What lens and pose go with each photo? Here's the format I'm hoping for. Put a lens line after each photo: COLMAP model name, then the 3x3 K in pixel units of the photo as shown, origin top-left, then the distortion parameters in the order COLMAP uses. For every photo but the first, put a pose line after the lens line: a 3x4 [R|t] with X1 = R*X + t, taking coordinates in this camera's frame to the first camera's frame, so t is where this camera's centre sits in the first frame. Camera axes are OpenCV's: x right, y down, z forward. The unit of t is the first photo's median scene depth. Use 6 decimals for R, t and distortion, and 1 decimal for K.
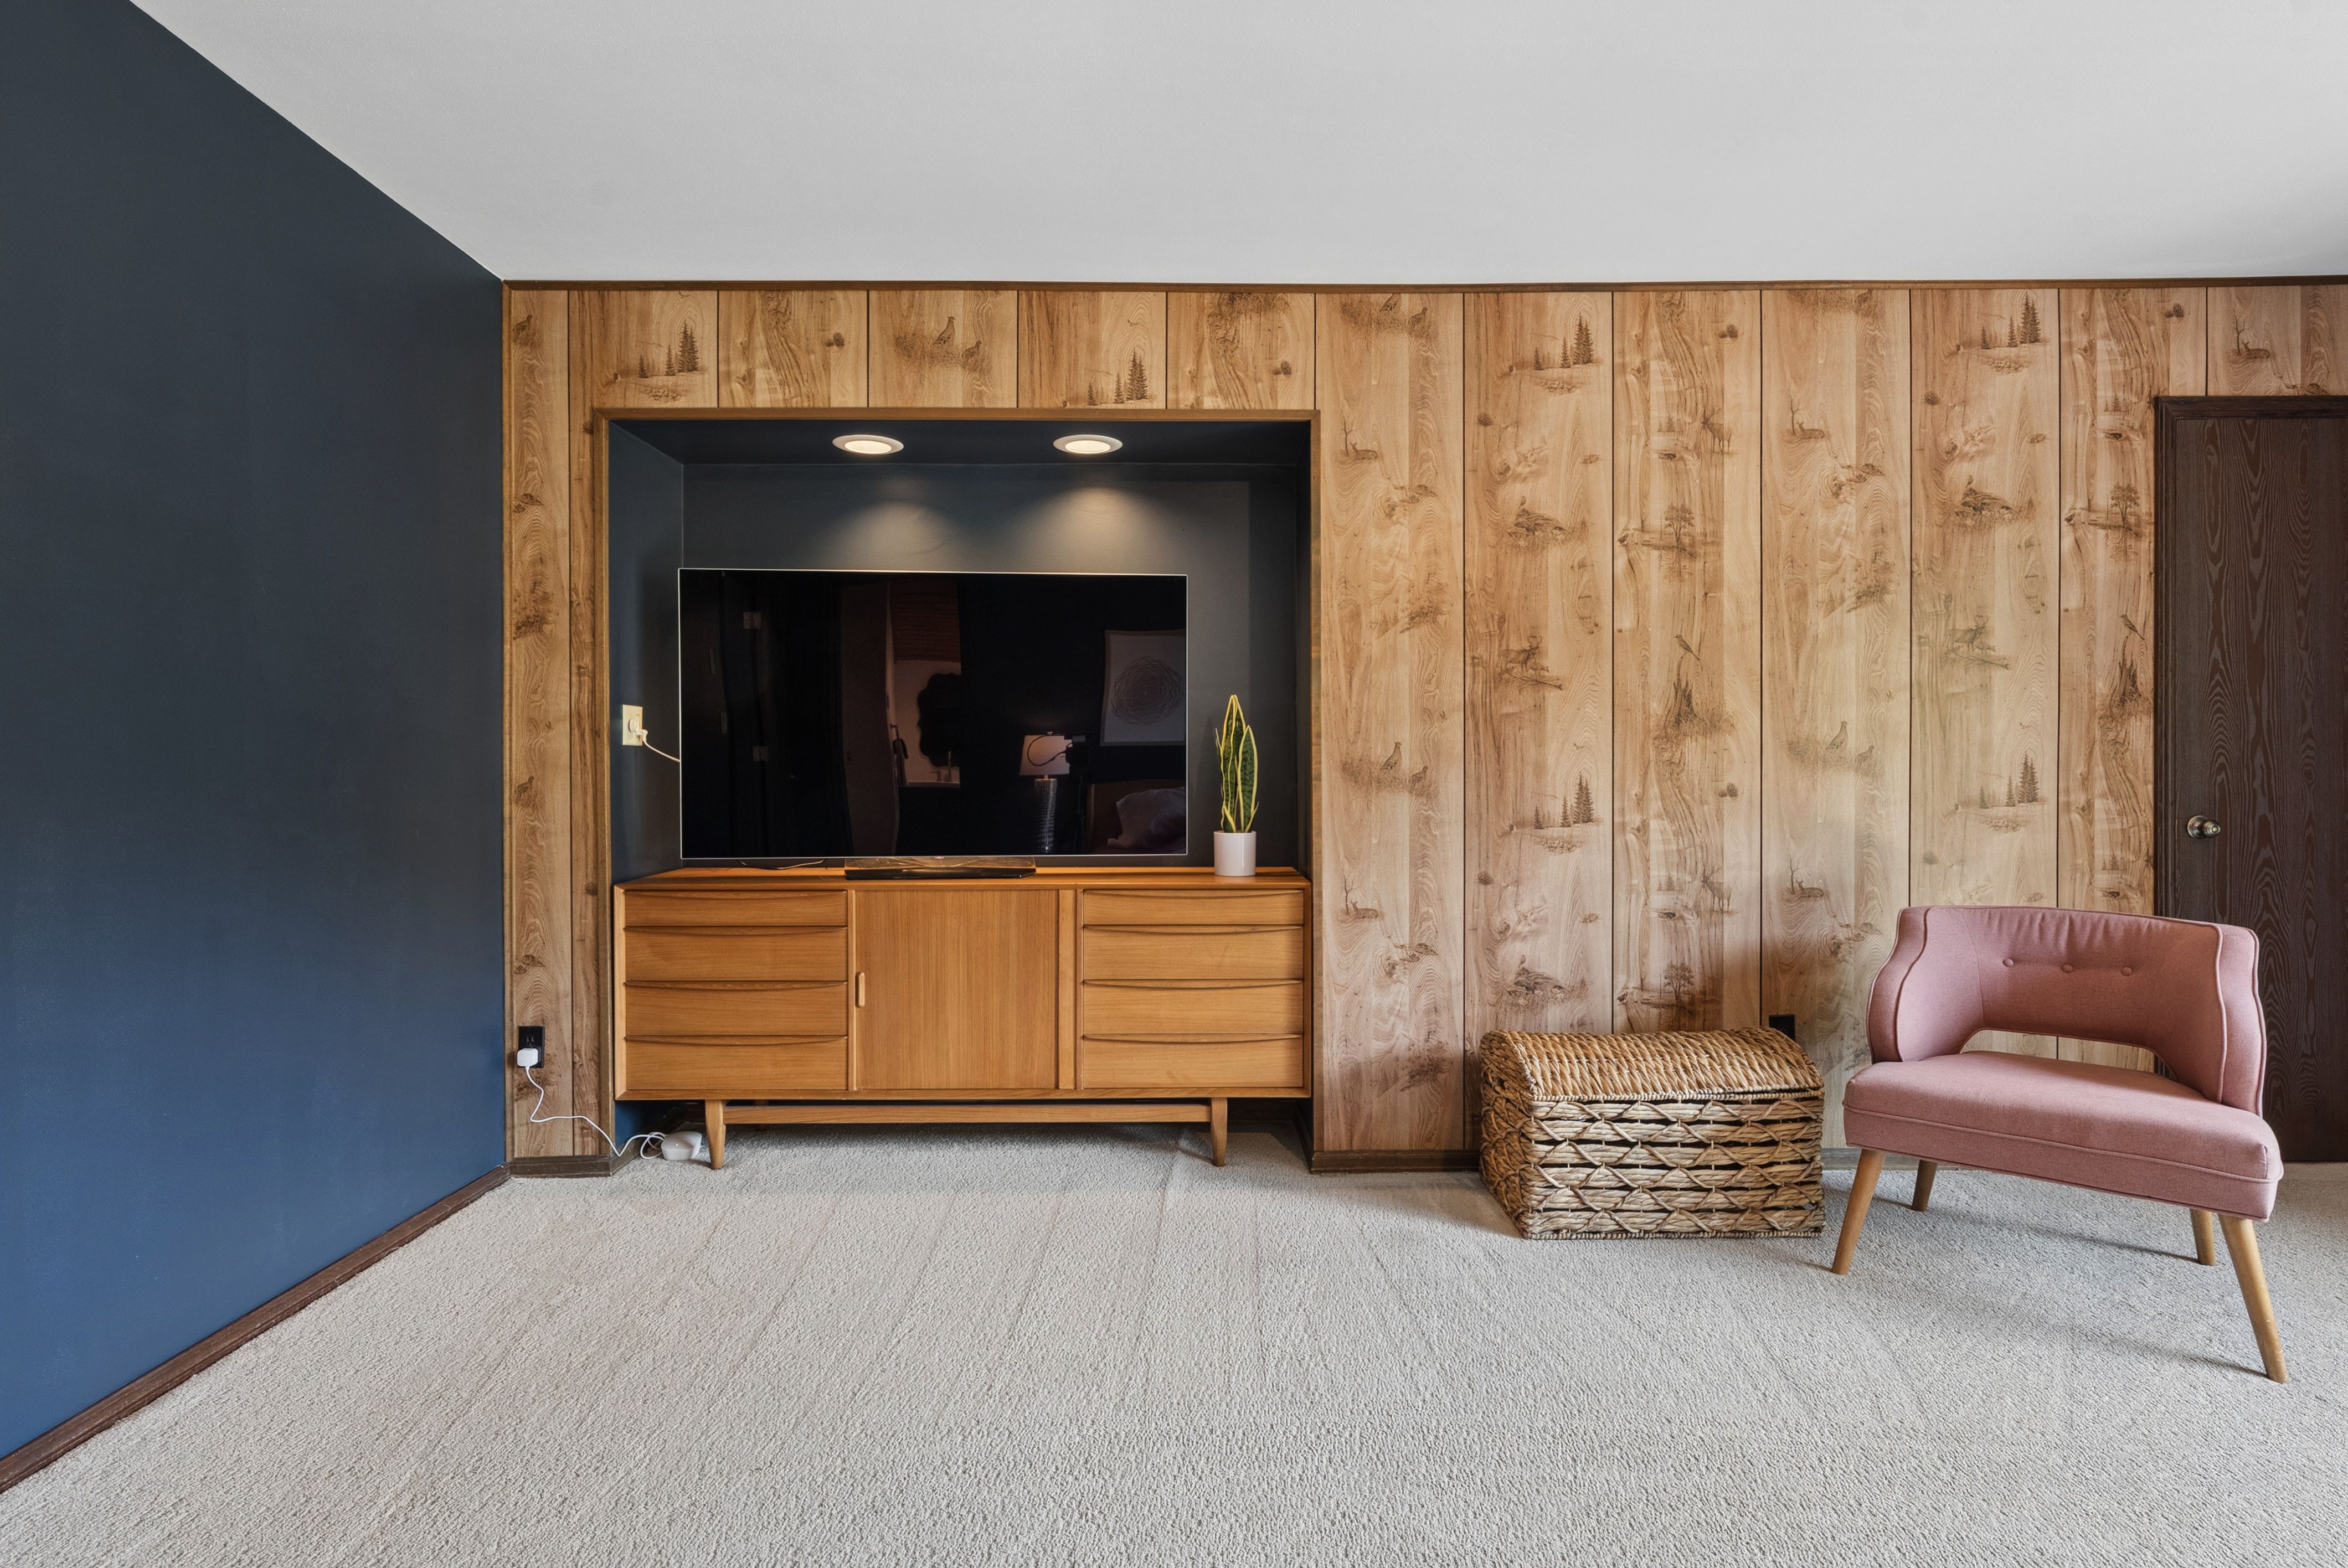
lens RADIAL K [[1151.7, 0, 1176.5], [0, 1151.7, 794.8], [0, 0, 1]] dist [-0.002281, 0.000272]
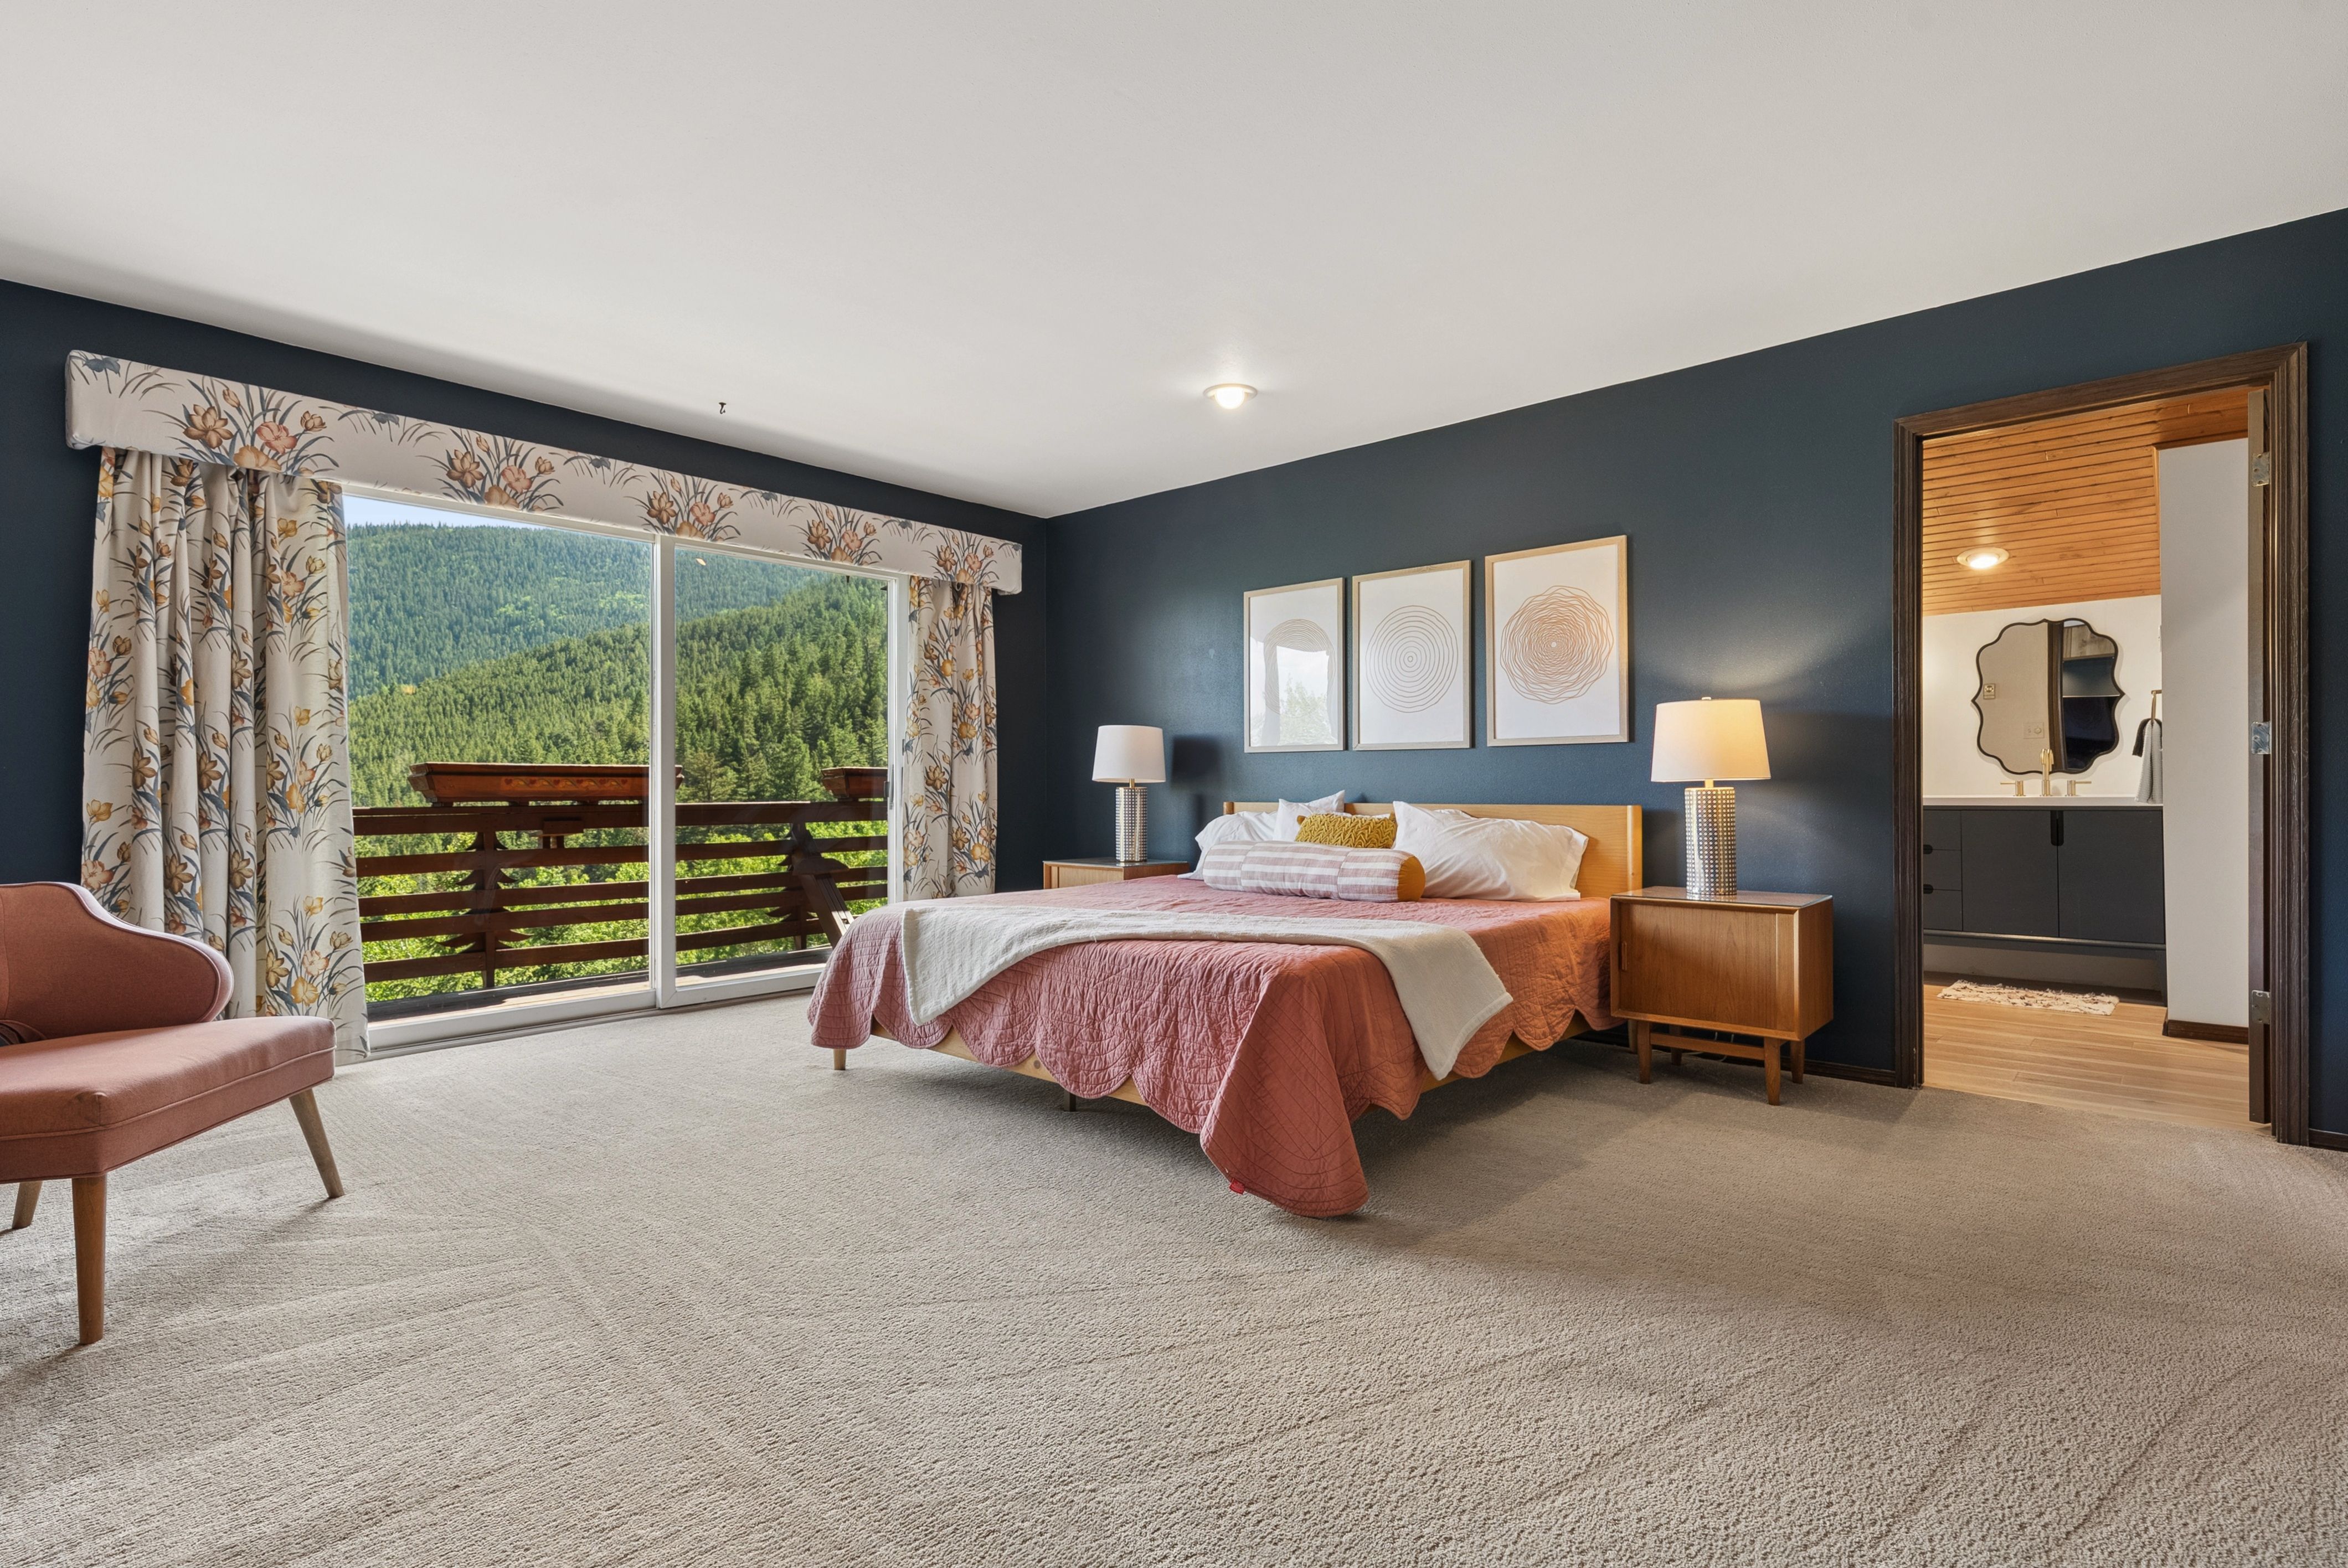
lens RADIAL K [[1150.5, 0, 1183.9], [0, 1150.5, 787.9], [0, 0, 1]] dist [-0.001362, 0.000075]
pose [[-0.739057, 0.005470, 0.673620, -0.419702], [0.006764, 0.999977, -0.000700, 0.025805], [-0.673609, 0.004039, -0.739077, 0.837559]]
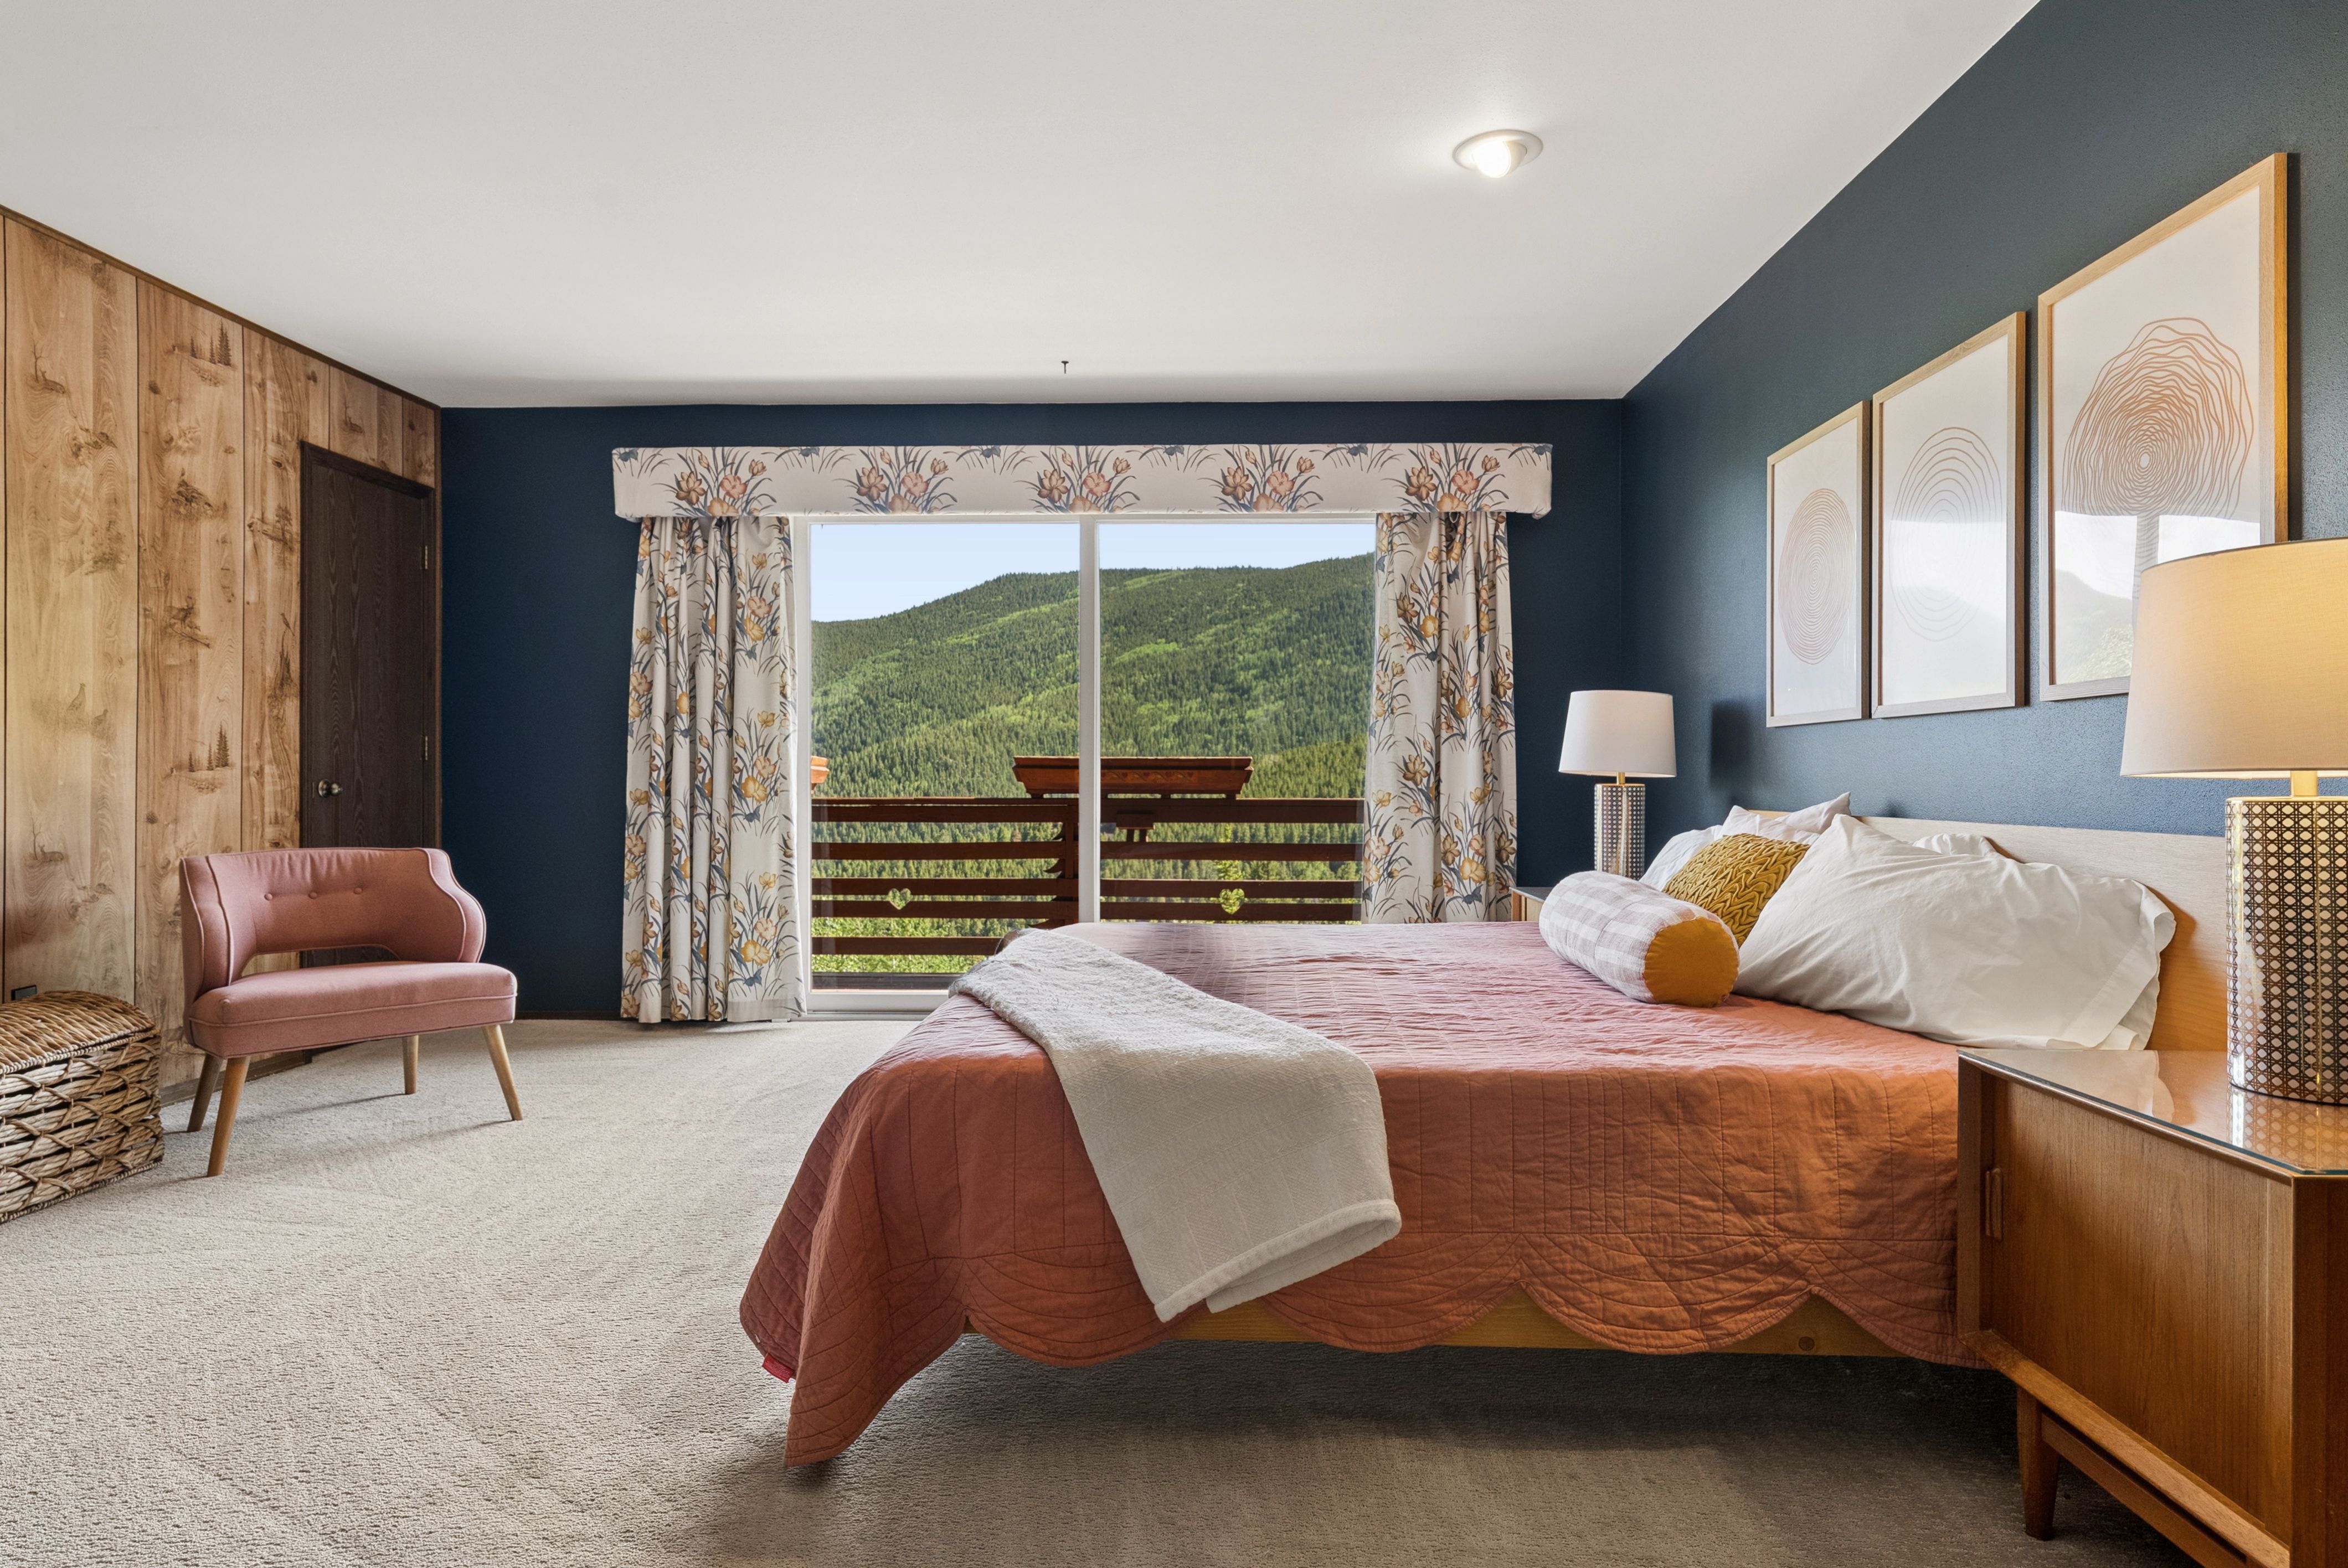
lens RADIAL K [[1324.4, 0, 1163.5], [0, 1324.4, 784.6], [0, 0, 1]] dist [0.007682, 0.000762]
pose [[0.049143, 0.000450, 0.998792, -0.532237], [-0.000480, 1.000000, -0.000427, 0.024428], [-0.998792, -0.000459, 0.049143, 0.003103]]
